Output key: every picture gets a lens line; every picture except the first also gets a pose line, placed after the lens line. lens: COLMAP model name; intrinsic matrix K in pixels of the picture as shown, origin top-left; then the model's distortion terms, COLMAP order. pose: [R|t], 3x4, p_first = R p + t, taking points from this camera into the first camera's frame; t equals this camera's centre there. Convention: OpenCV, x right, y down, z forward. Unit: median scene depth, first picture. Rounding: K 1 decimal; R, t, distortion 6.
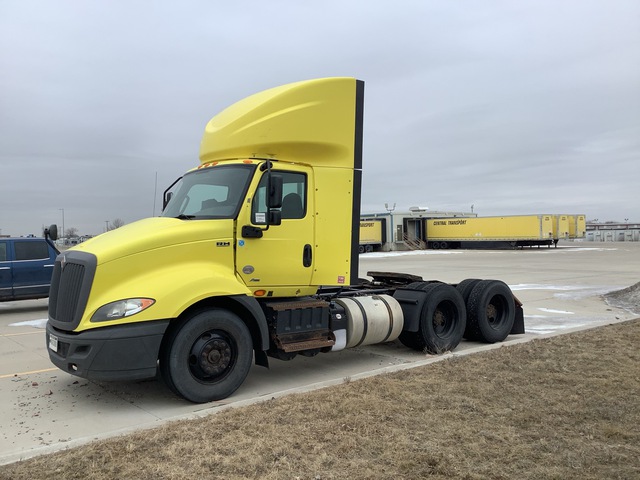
lens RADIAL K [[516.9, 0, 318.3], [0, 516.9, 242.6], [0, 0, 1]] dist [-0.009586, -0.001733]
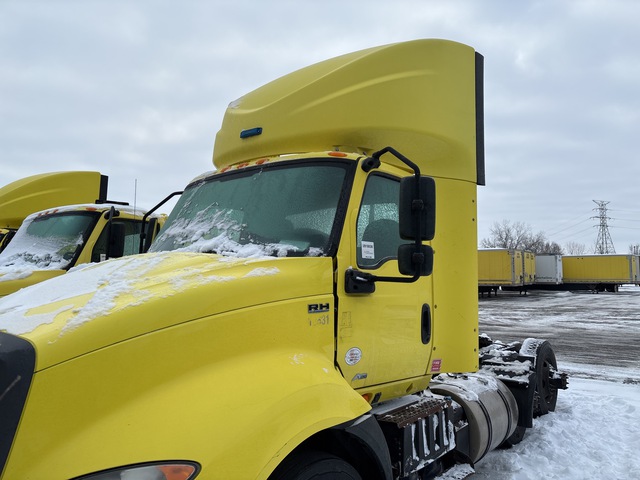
lens RADIAL K [[480.2, 0, 321.0], [0, 480.2, 240.4], [0, 0, 1]] dist [0.036301, -0.000858]
pose [[0.985217, 0.020702, 0.170054, -0.245213], [-0.004176, 0.995278, -0.096971, -0.015593], [-0.171258, 0.094827, 0.980652, 0.520109]]
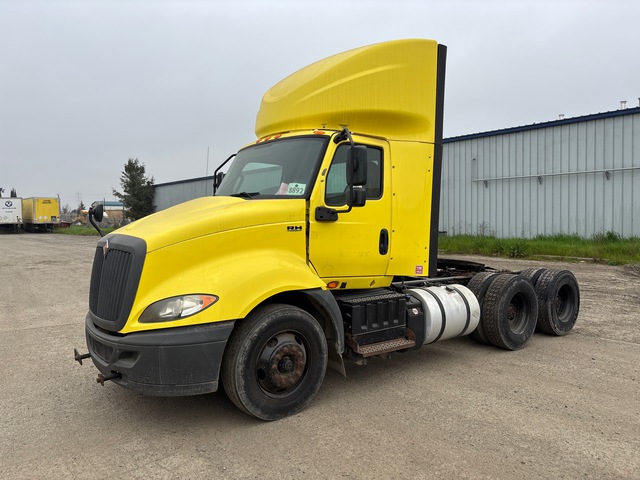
lens RADIAL K [[463.7, 0, 321.2], [0, 463.7, 229.6], [0, 0, 1]] dist [-0.002681, -0.000671]
pose [[0.999576, 0.010033, -0.027340, -0.112953], [-0.009697, 0.999877, 0.012365, -0.004530], [0.027461, -0.012095, 0.999550, 0.231536]]
